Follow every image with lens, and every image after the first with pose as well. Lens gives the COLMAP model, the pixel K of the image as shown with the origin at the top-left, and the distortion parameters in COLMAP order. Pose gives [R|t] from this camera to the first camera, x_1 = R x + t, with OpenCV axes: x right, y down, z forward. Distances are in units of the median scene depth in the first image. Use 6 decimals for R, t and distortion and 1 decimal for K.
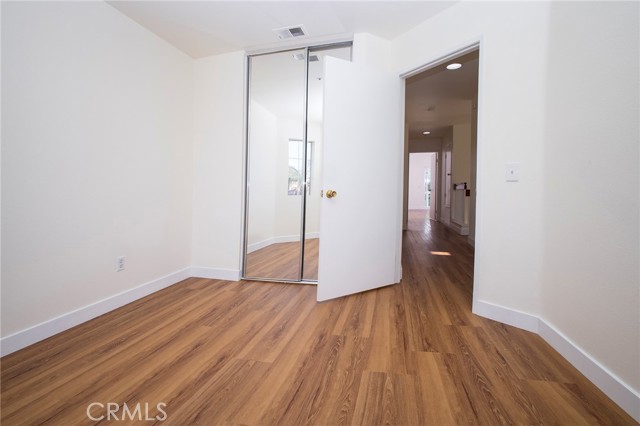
lens RADIAL K [[296.0, 0, 314.4], [0, 296.0, 212.1], [0, 0, 1]] dist [-0.029113, 0.000509]
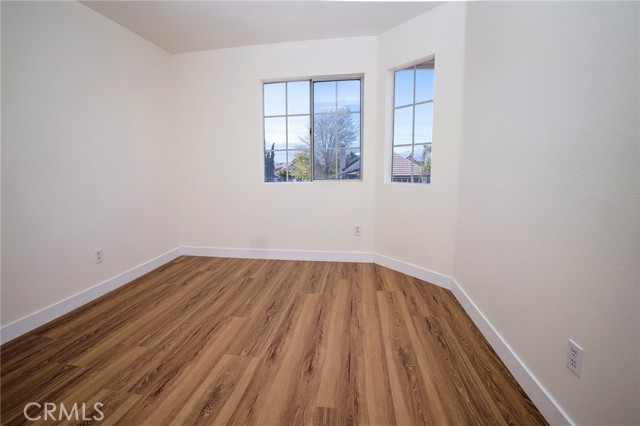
lens RADIAL K [[296.0, 0, 314.4], [0, 296.0, 212.1], [0, 0, 1]] dist [-0.029113, 0.000509]
pose [[-0.990914, 0.083324, -0.105578, -0.411731], [0.069393, 0.989165, 0.129372, -0.145257], [0.115214, 0.120870, -0.985959, 2.083429]]
